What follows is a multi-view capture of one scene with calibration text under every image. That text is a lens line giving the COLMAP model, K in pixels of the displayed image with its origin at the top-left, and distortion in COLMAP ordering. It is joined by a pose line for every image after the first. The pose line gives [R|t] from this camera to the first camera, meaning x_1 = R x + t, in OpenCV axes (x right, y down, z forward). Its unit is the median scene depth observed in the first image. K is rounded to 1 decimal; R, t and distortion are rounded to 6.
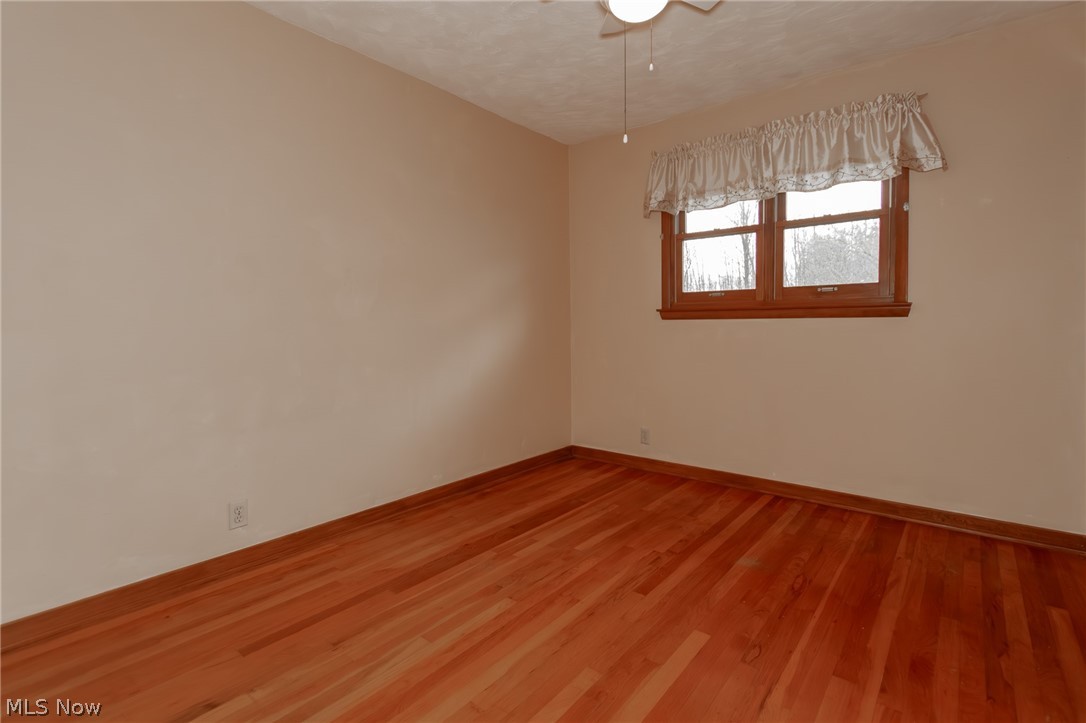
lens RADIAL K [[509.8, 0, 561.2], [0, 509.8, 347.0], [0, 0, 1]] dist [-0.002053, 0.000139]
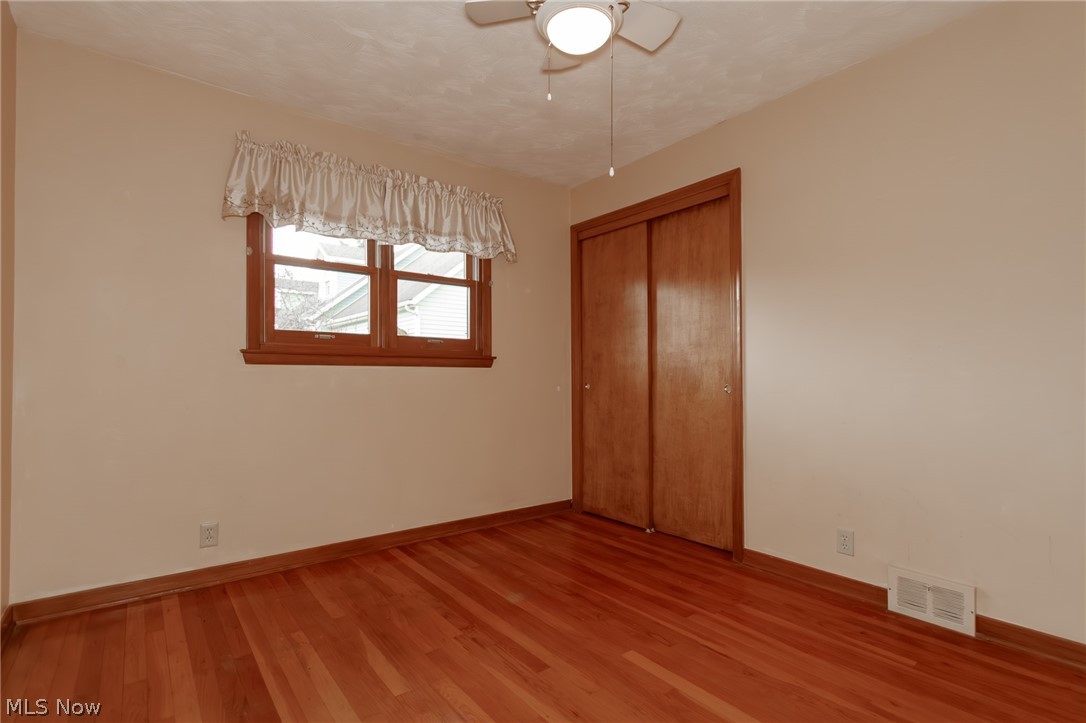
lens RADIAL K [[502.3, 0, 542.7], [0, 502.3, 369.6], [0, 0, 1]] dist [0.011900, -0.008305]
pose [[0.248643, 0.013618, 0.968500, -0.487370], [0.031631, 0.999254, -0.022171, -0.019969], [-0.968079, 0.036147, 0.248026, 0.511685]]
